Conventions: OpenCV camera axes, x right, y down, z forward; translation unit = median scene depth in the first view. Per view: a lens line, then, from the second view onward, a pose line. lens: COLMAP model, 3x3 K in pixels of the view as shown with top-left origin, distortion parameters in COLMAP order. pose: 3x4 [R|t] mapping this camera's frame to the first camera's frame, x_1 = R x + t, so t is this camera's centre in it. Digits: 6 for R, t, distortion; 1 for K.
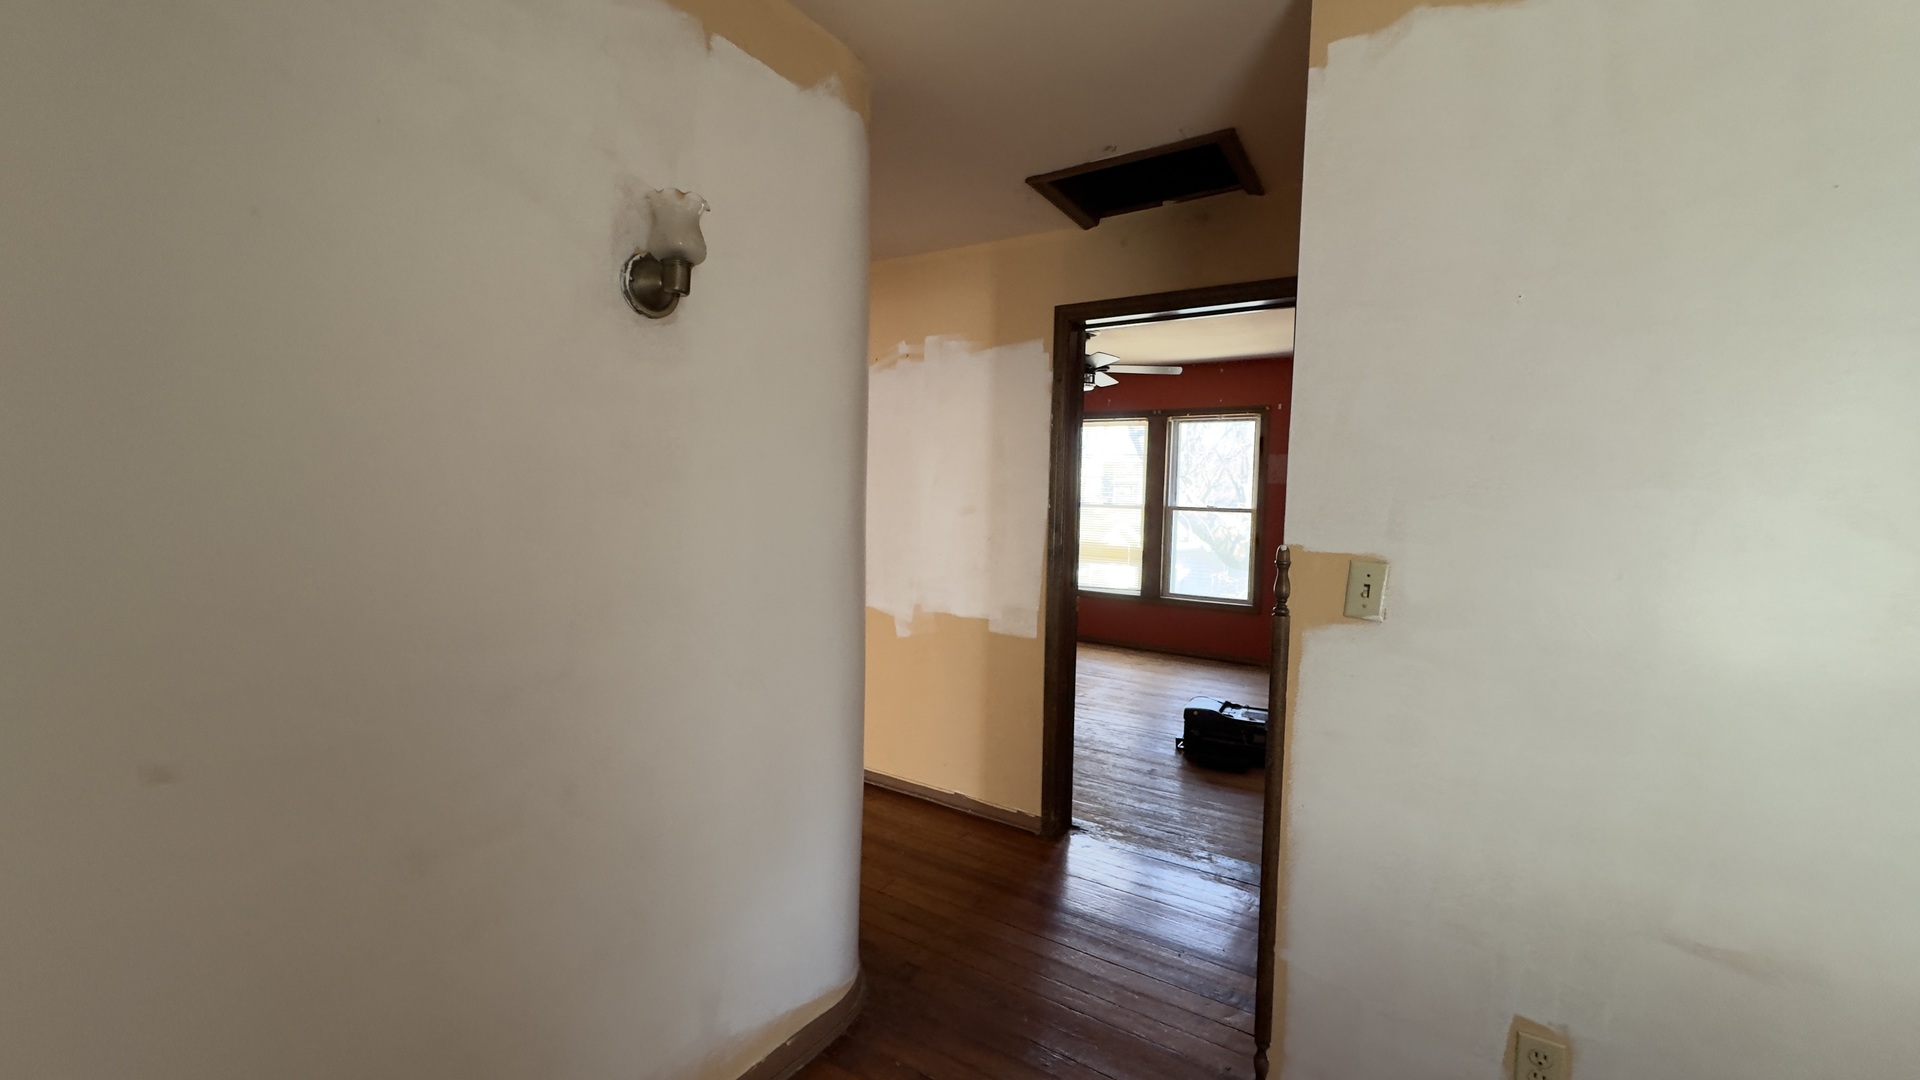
lens RADIAL K [[766.5, 0, 960.0], [0, 766.5, 540.0], [0, 0, 1]] dist [-0.000075, 0.000202]
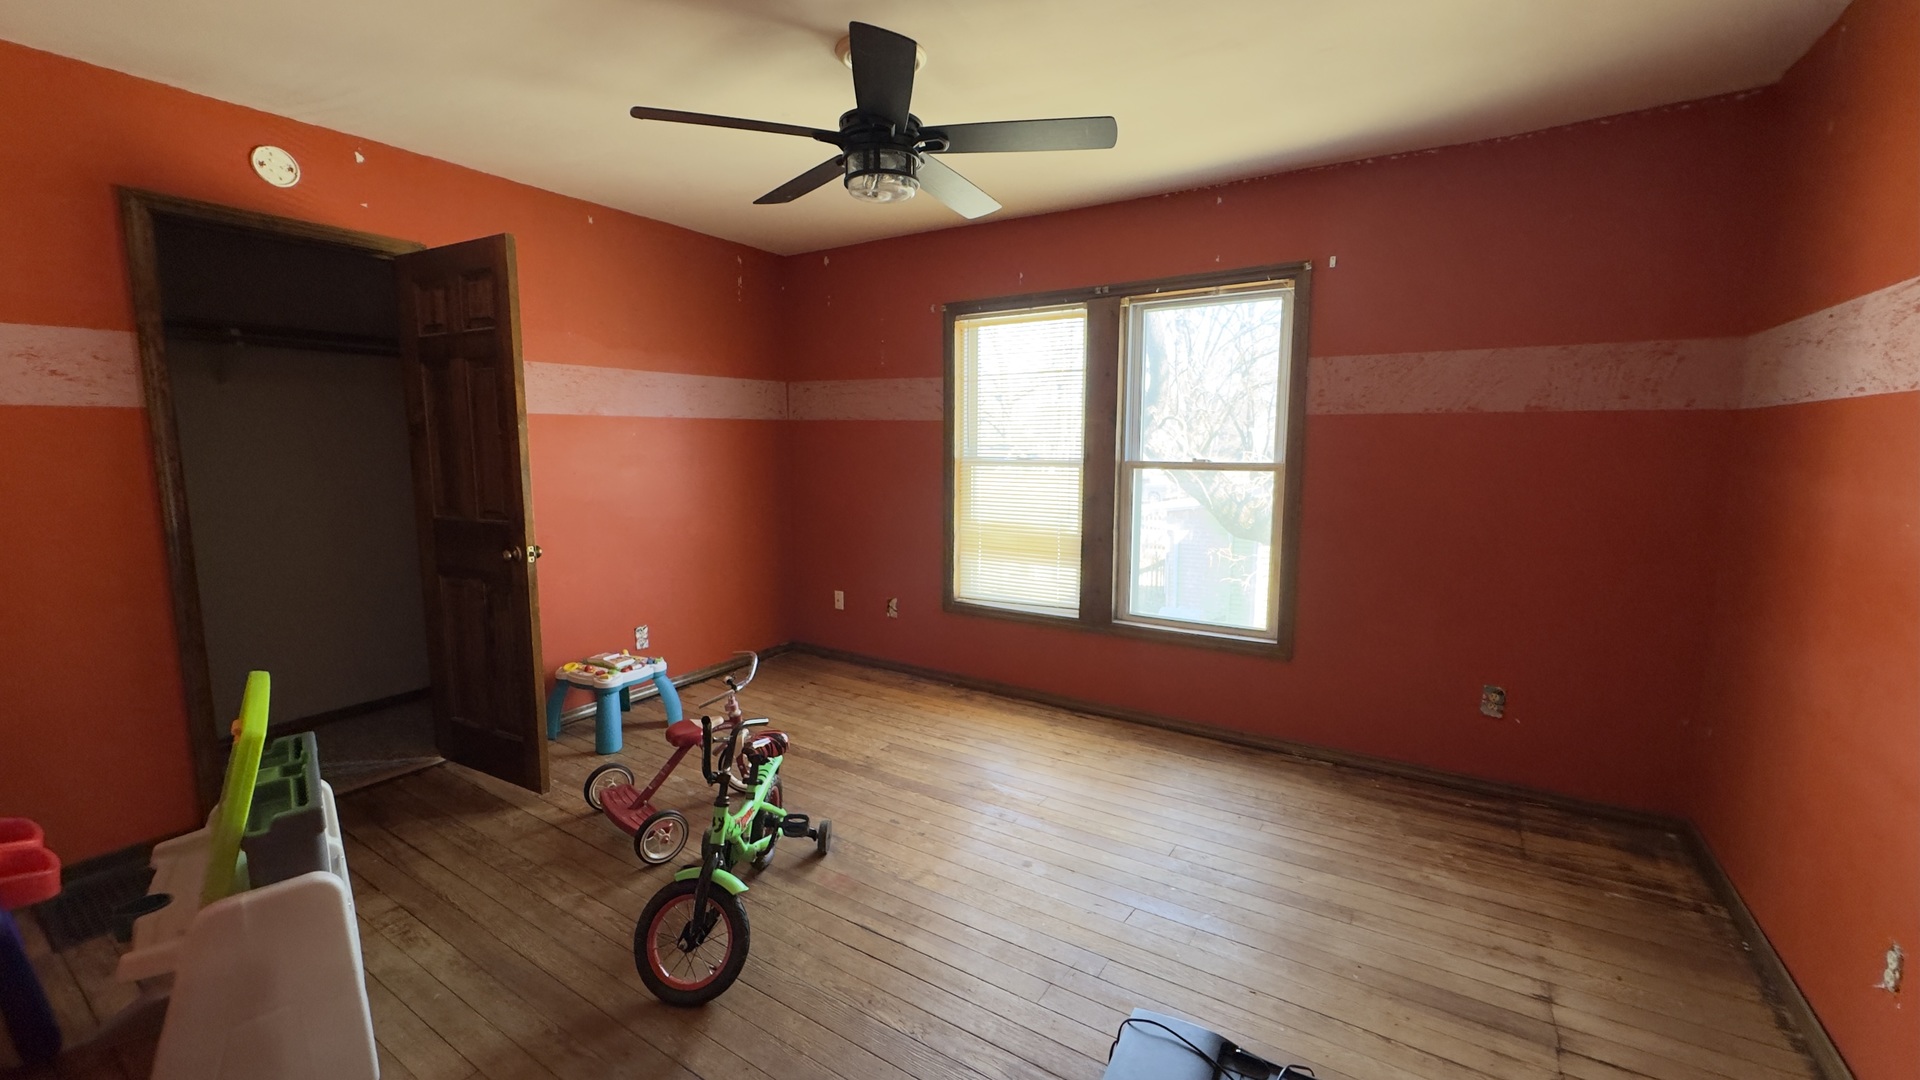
lens RADIAL K [[766.5, 0, 960.0], [0, 766.5, 540.0], [0, 0, 1]] dist [-0.000075, 0.000202]
pose [[0.999799, -0.018954, -0.006460, 0.152623], [0.019304, 0.998053, 0.059315, -0.021770], [0.005324, -0.059428, 0.998218, 0.432021]]
